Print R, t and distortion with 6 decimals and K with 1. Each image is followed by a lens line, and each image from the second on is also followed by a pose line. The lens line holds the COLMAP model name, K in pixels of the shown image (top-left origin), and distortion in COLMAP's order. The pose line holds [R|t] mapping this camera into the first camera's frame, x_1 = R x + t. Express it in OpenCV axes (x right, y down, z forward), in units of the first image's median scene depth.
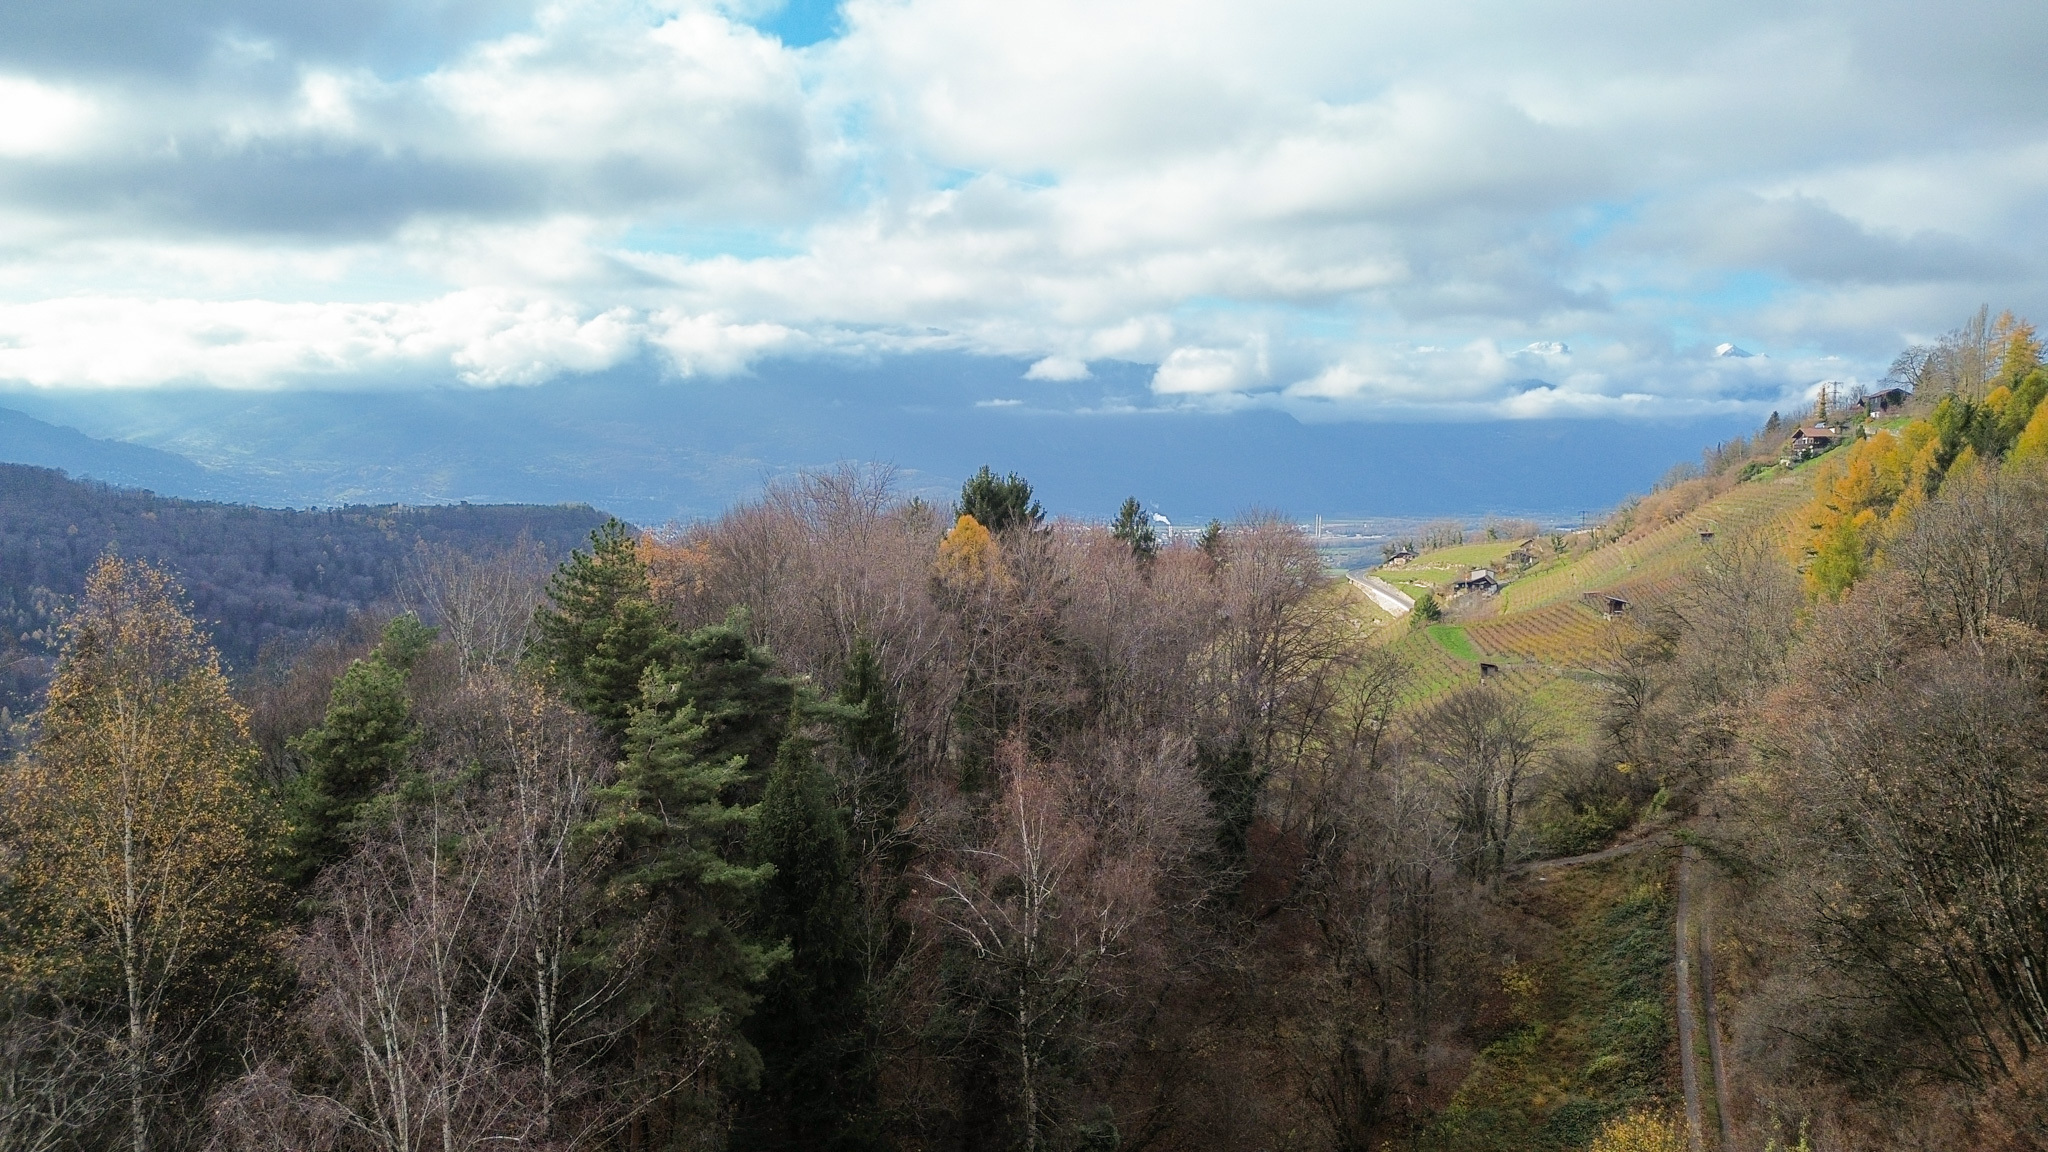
lens RADIAL K [[1444.1, 0, 1036.1], [0, 1444.1, 580.5], [0, 0, 1]] dist [0.057584, -0.049854]
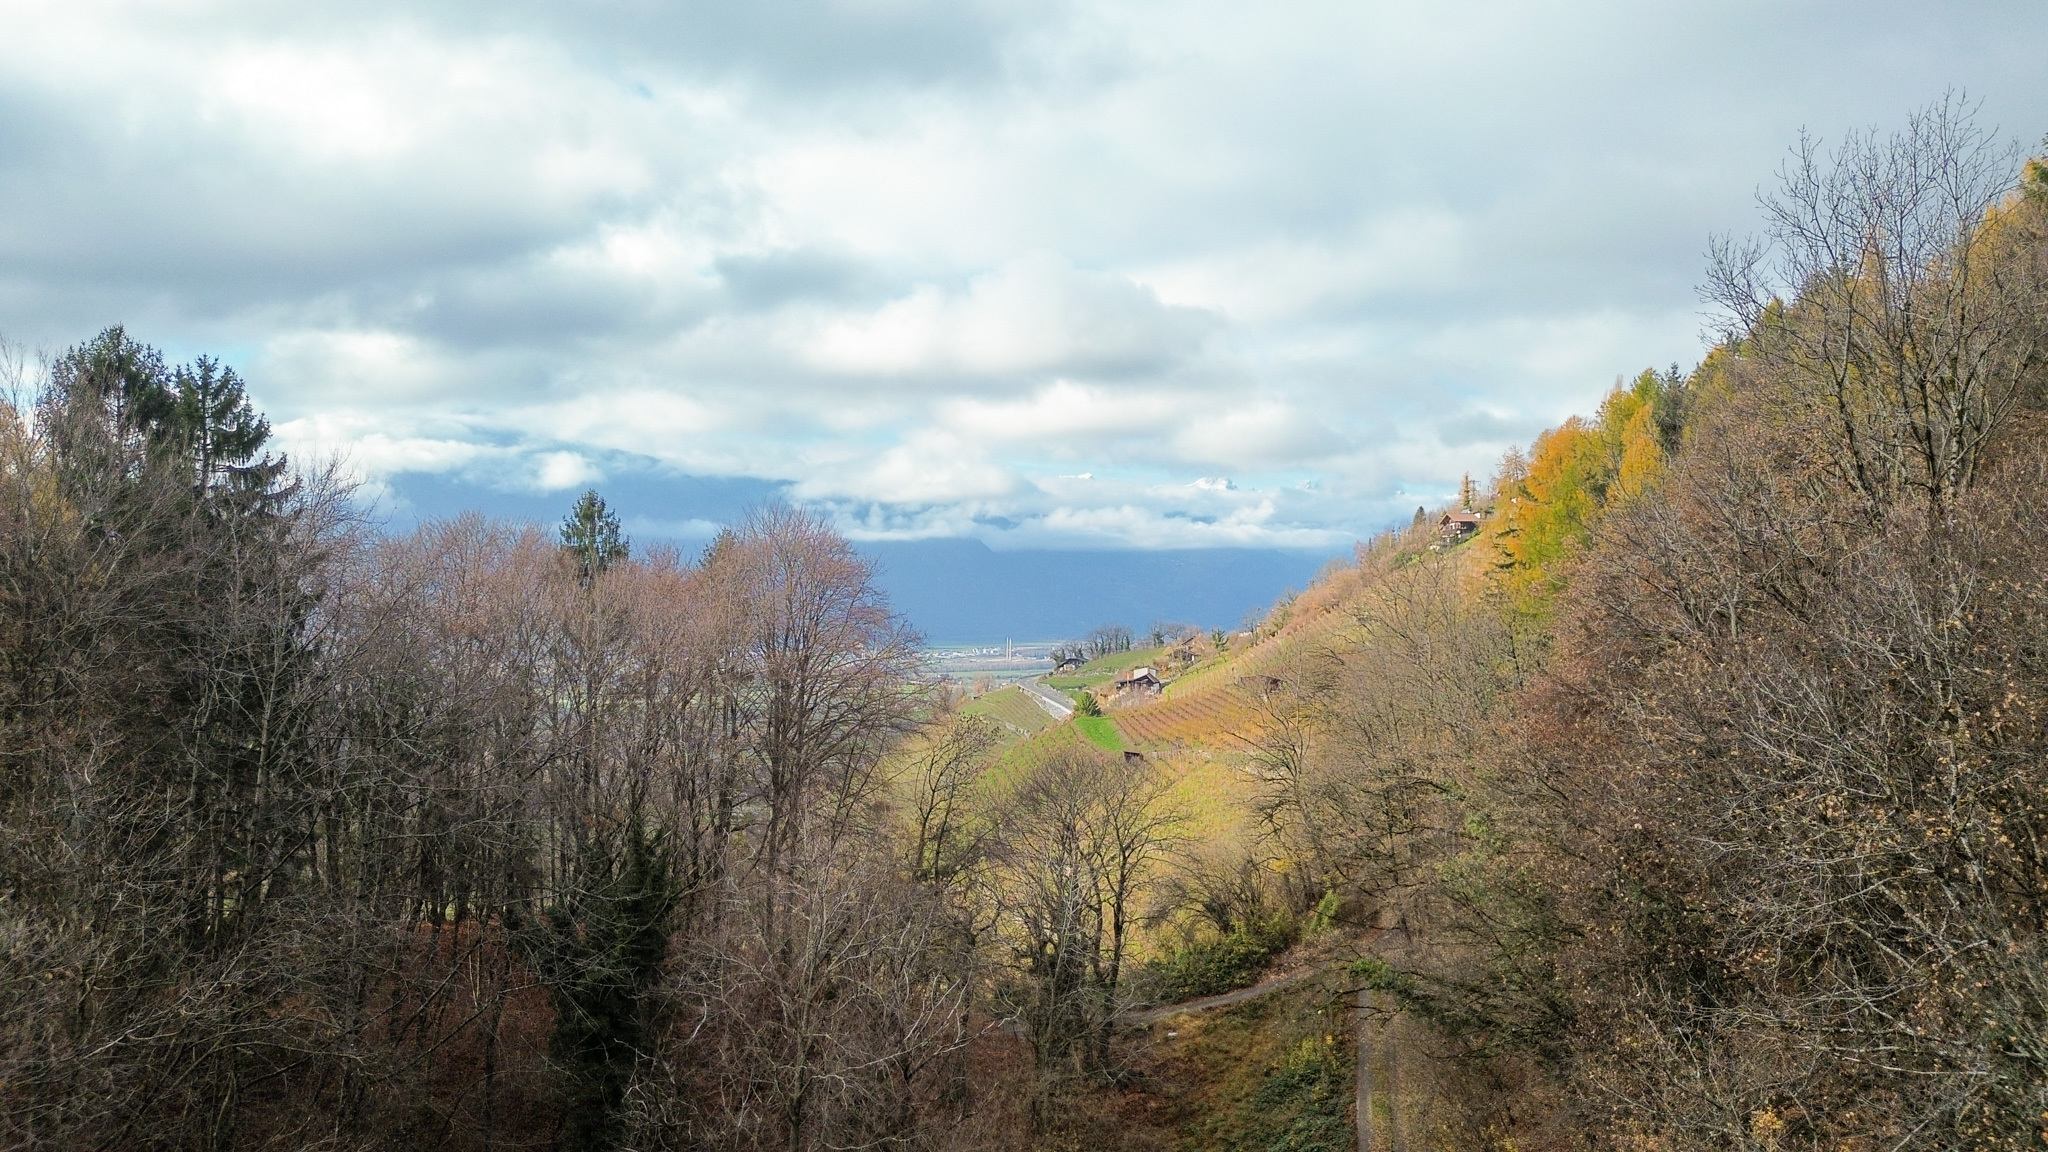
lens RADIAL K [[1444.1, 0, 1014.1], [0, 1444.1, 578.5], [0, 0, 1]] dist [0.057584, -0.049854]
pose [[0.980491, 0.001266, 0.196560, 0.122150], [0.015701, 0.996280, -0.084737, 0.041951], [-0.195936, 0.086170, 0.976823, 0.284942]]
